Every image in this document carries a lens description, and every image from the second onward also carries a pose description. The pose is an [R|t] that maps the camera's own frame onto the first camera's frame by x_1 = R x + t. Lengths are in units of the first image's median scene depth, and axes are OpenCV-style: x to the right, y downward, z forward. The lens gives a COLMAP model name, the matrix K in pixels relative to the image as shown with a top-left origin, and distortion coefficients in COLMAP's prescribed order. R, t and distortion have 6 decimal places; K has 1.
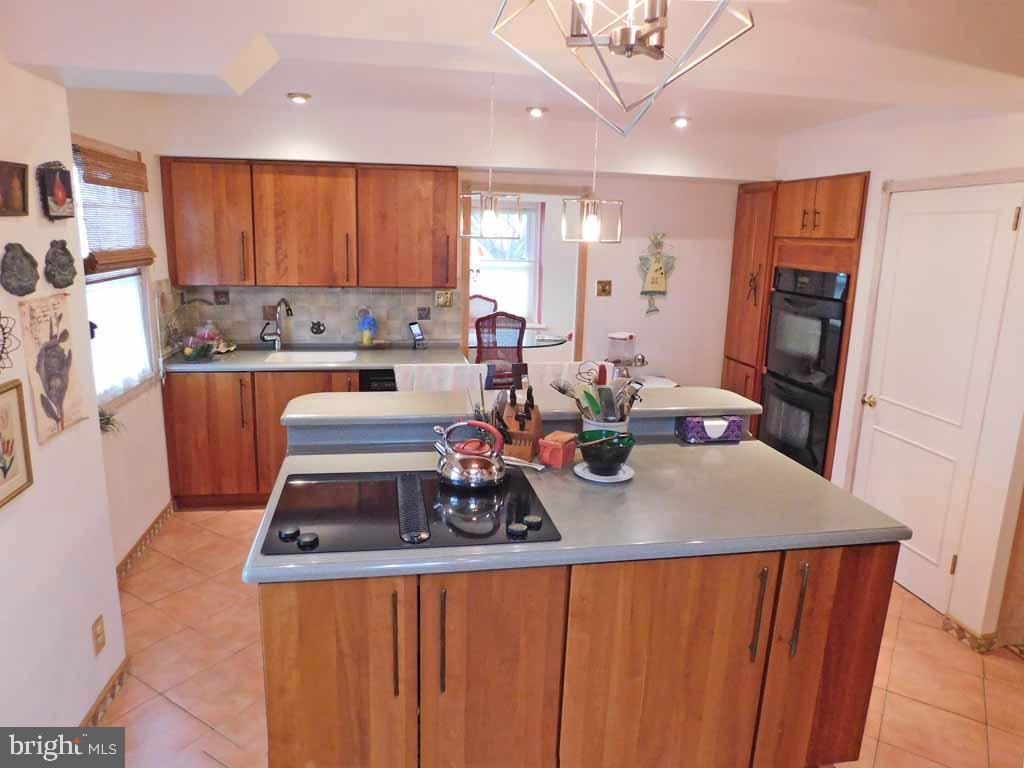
lens RADIAL K [[677.2, 0, 527.6], [0, 677.2, 374.3], [0, 0, 1]] dist [-0.018767, 0.001329]
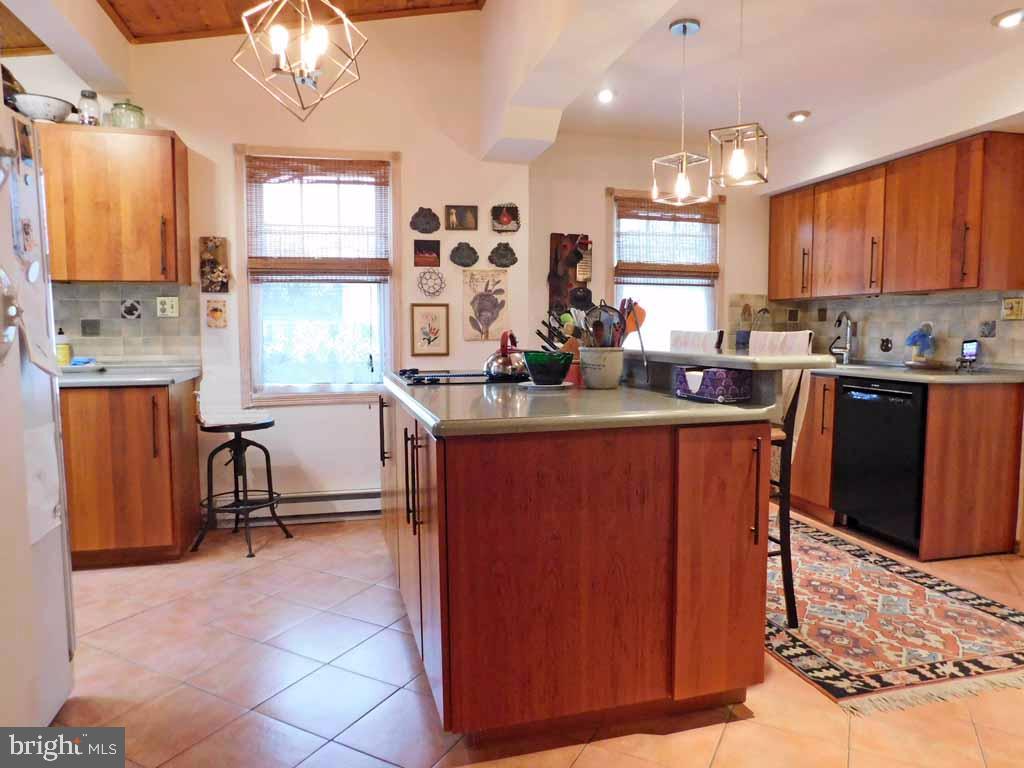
lens RADIAL K [[731.9, 0, 534.6], [0, 731.9, 387.0], [0, 0, 1]] dist [-0.062532, 0.004785]
pose [[0.078150, 0.042399, -0.996040, 0.830400], [-0.203097, 0.978821, 0.025731, 0.079145], [0.976035, 0.200281, 0.085106, 0.576933]]
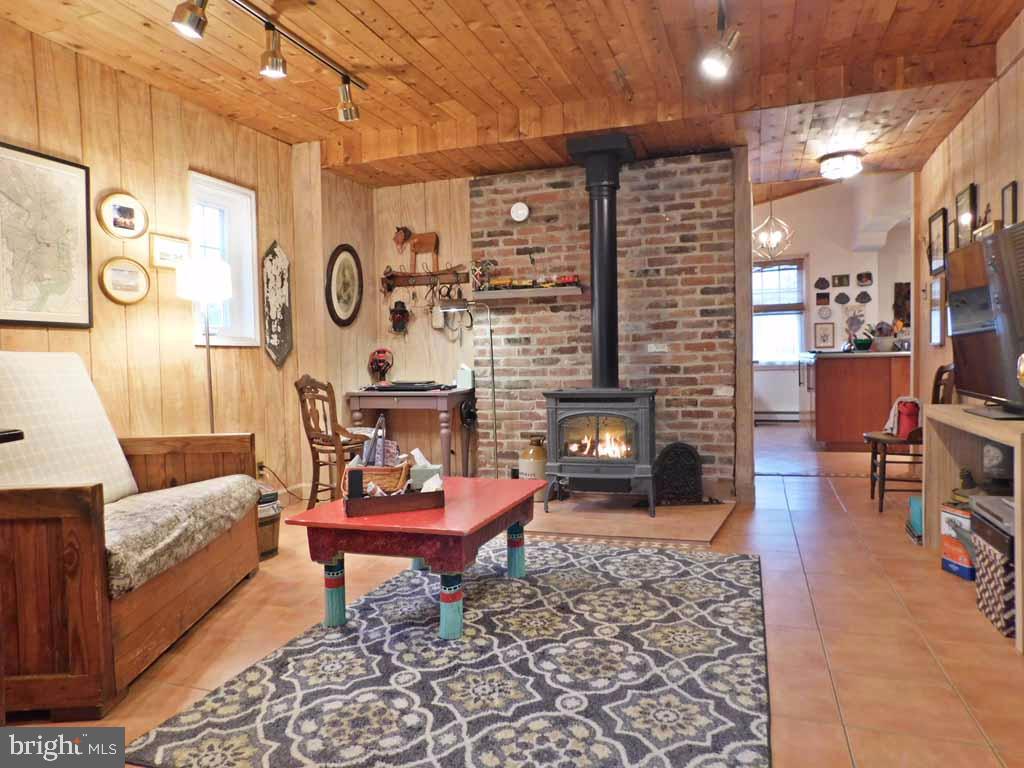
lens RADIAL K [[677.2, 0, 527.6], [0, 677.2, 374.3], [0, 0, 1]] dist [-0.018767, 0.001329]
pose [[-0.493888, -0.001087, -0.869525, 2.149672], [-0.176586, 0.979286, 0.099076, 0.135099], [0.851406, 0.202479, -0.483849, 0.774872]]
